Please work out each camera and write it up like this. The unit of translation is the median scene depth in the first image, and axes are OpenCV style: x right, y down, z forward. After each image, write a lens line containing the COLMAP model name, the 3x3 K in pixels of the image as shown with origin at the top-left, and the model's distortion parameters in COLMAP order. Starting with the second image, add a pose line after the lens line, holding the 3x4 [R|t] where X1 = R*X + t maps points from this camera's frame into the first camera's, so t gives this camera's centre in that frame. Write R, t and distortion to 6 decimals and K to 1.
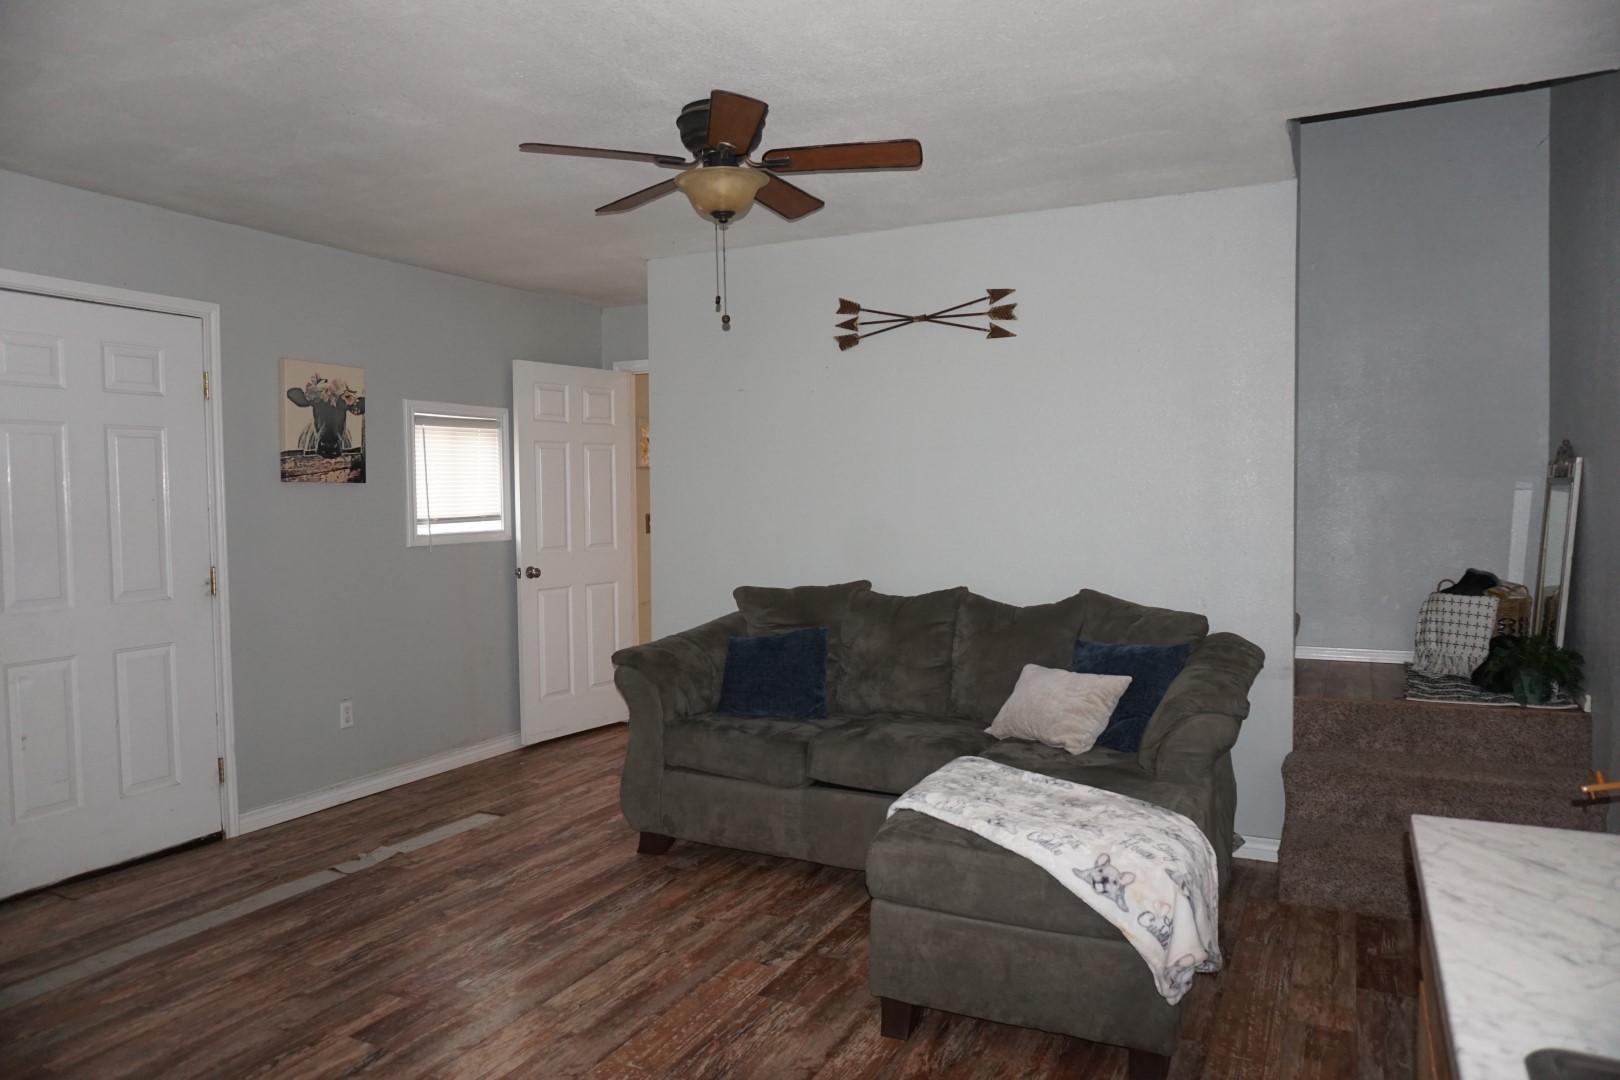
lens RADIAL K [[1063.5, 0, 810.6], [0, 1063.5, 545.7], [0, 0, 1]] dist [-0.060640, 0.037965]
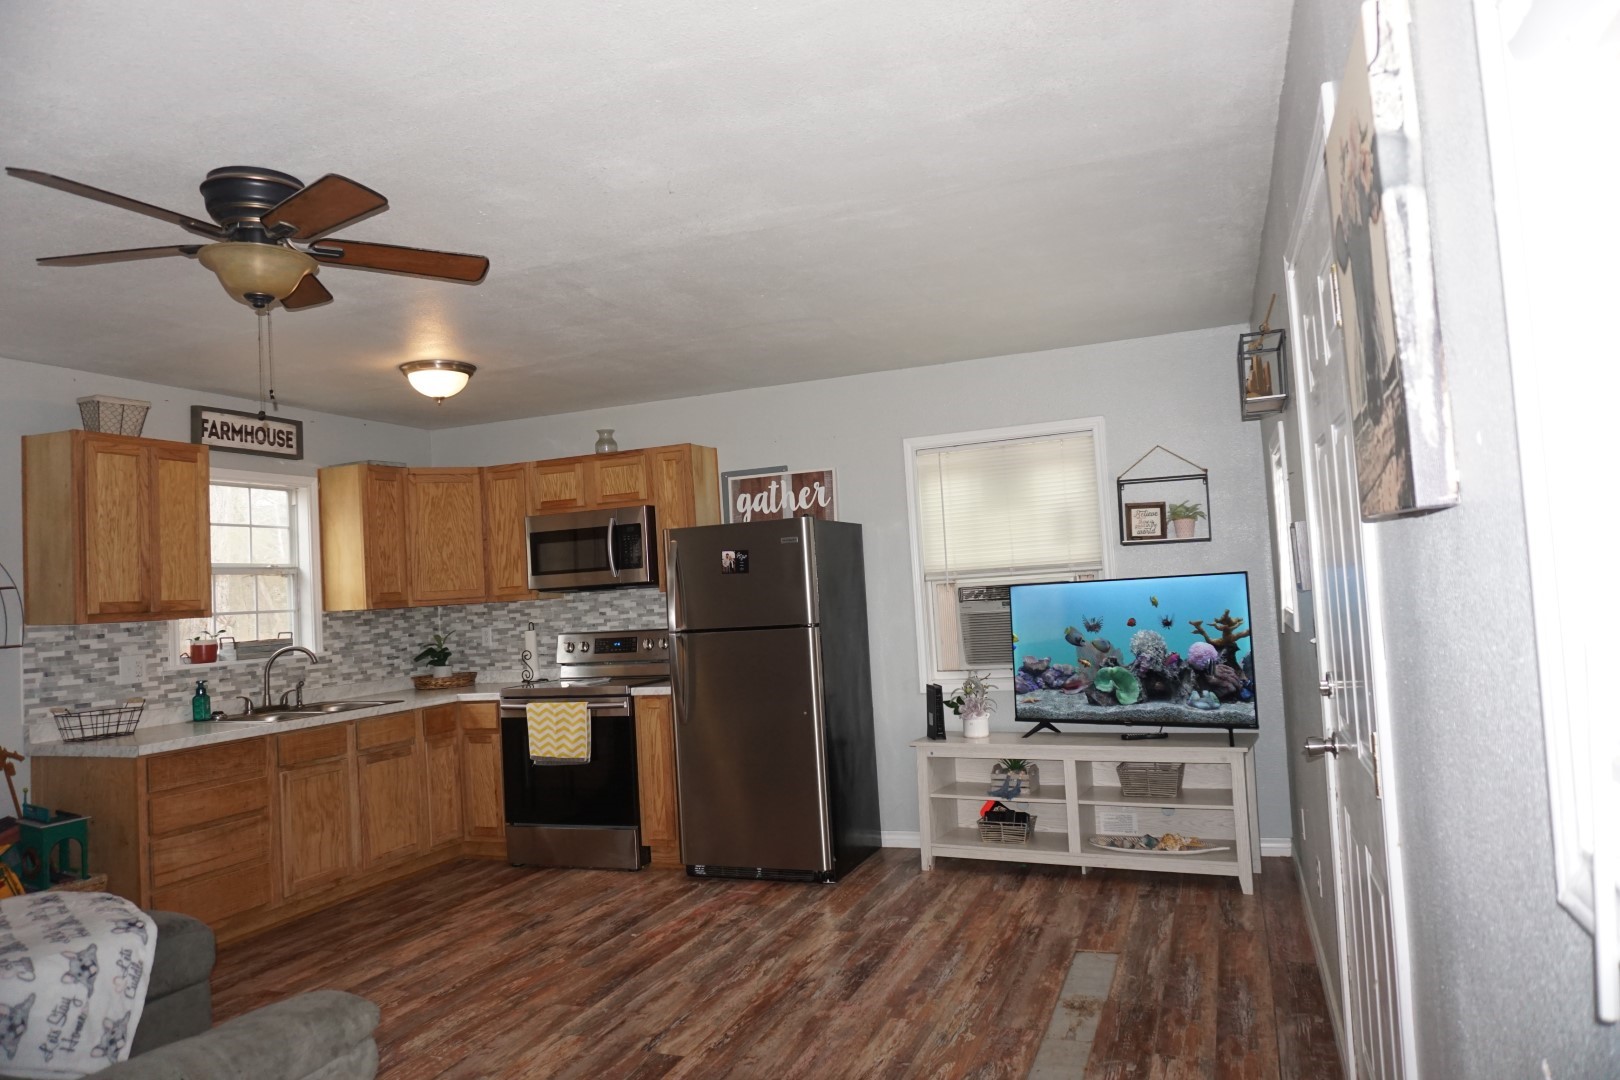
lens RADIAL K [[1063.5, 0, 810.6], [0, 1063.5, 545.7], [0, 0, 1]] dist [-0.060640, 0.037965]
pose [[-0.992910, 0.062058, -0.101384, -0.460401], [0.061964, 0.998070, 0.004074, -0.089585], [0.101441, -0.002237, -0.994839, 2.015072]]
